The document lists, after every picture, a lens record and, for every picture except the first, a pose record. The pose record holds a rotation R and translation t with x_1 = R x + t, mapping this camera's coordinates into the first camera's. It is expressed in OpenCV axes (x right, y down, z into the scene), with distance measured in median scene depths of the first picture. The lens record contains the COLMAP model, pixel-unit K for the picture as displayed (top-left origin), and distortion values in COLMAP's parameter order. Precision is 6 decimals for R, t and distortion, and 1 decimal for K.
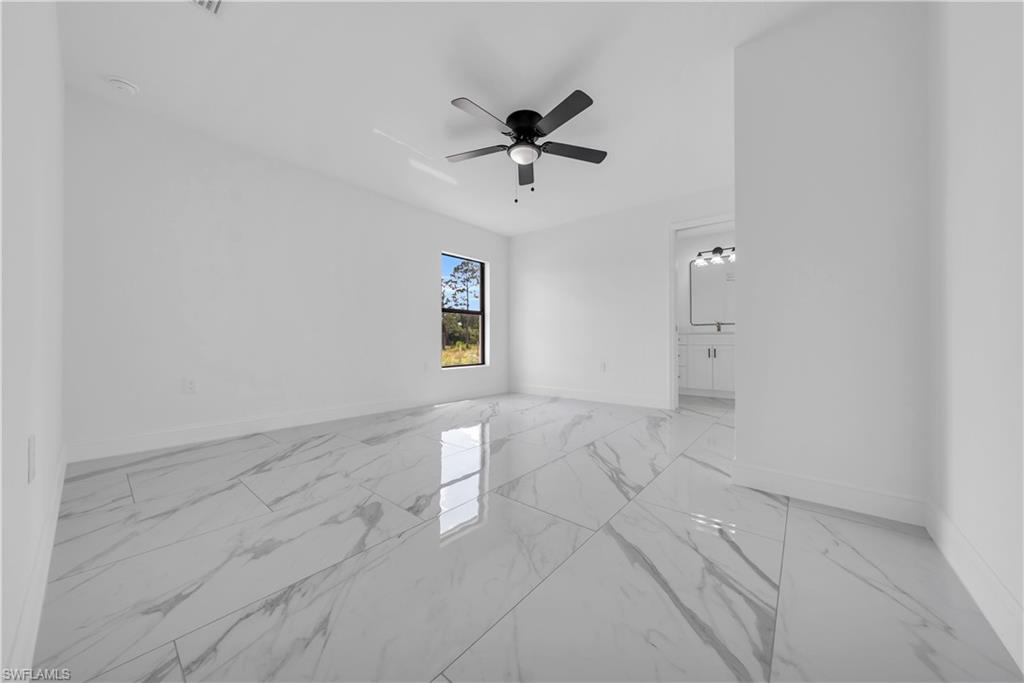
lens RADIAL K [[353.1, 0, 513.9], [0, 353.1, 339.4], [0, 0, 1]] dist [-0.002589, -0.000183]
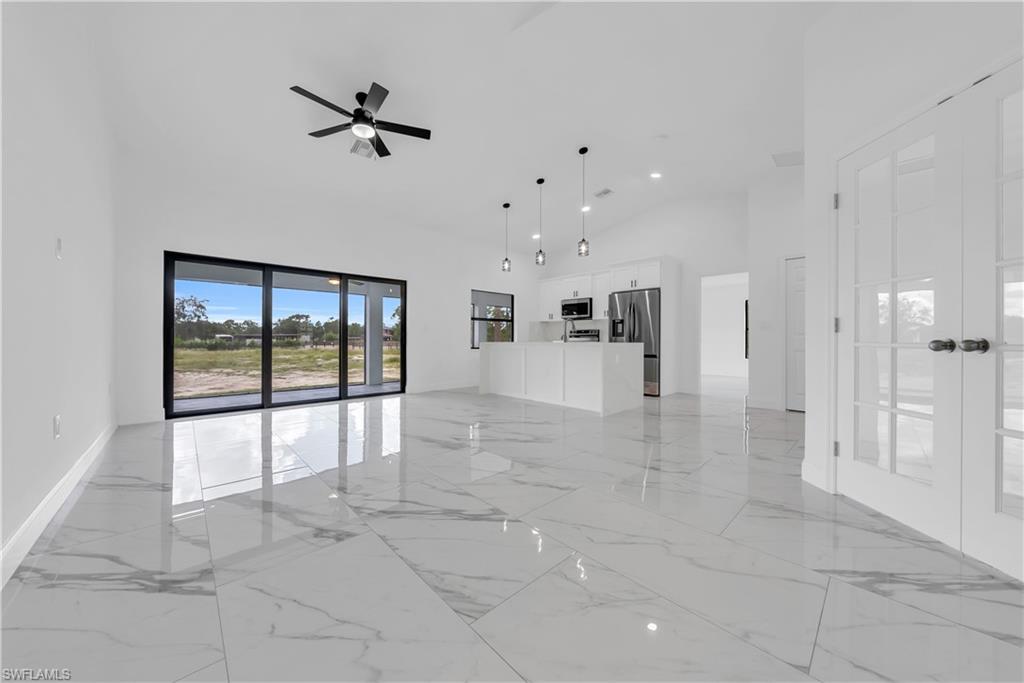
lens RADIAL K [[353.1, 0, 513.9], [0, 353.1, 339.4], [0, 0, 1]] dist [-0.002589, -0.000183]
pose [[0.119123, 0.005670, 0.992863, -1.690325], [-0.000587, 0.999984, -0.005640, -0.075042], [-0.992879, 0.000089, 0.119124, 0.876719]]
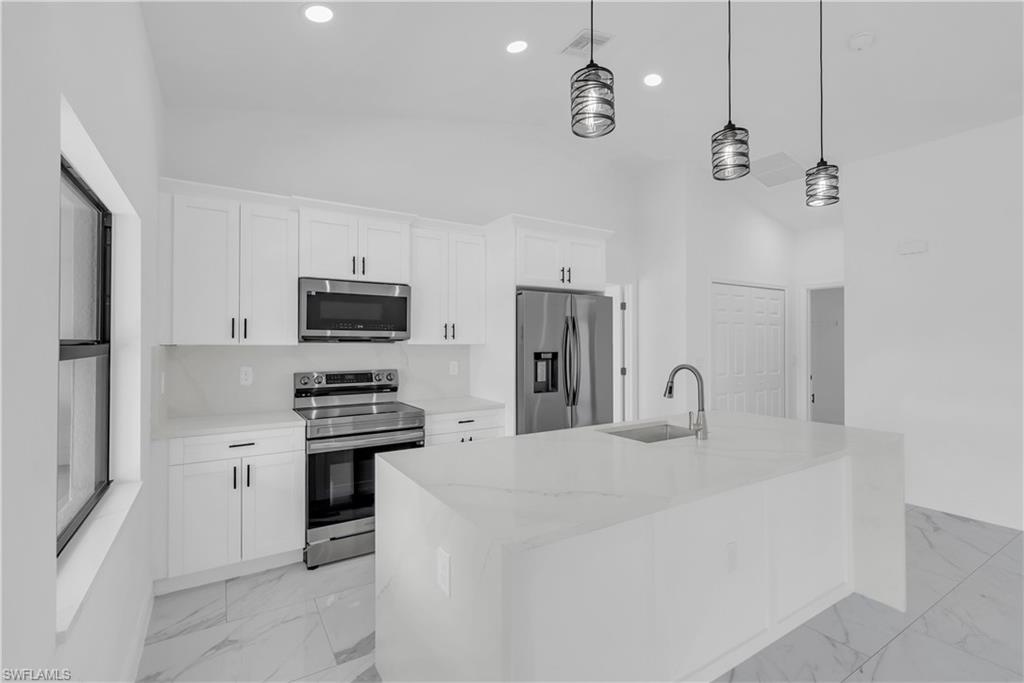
lens RADIAL K [[464.3, 0, 512.0], [0, 464.3, 341.5], [0, 0, 1]] dist [0.002076, 0.000177]
pose [[-0.950184, 0.002017, 0.311682, 1.060564], [0.003684, 0.999982, 0.004759, -0.318586], [-0.311667, 0.005670, -0.950174, 2.038703]]
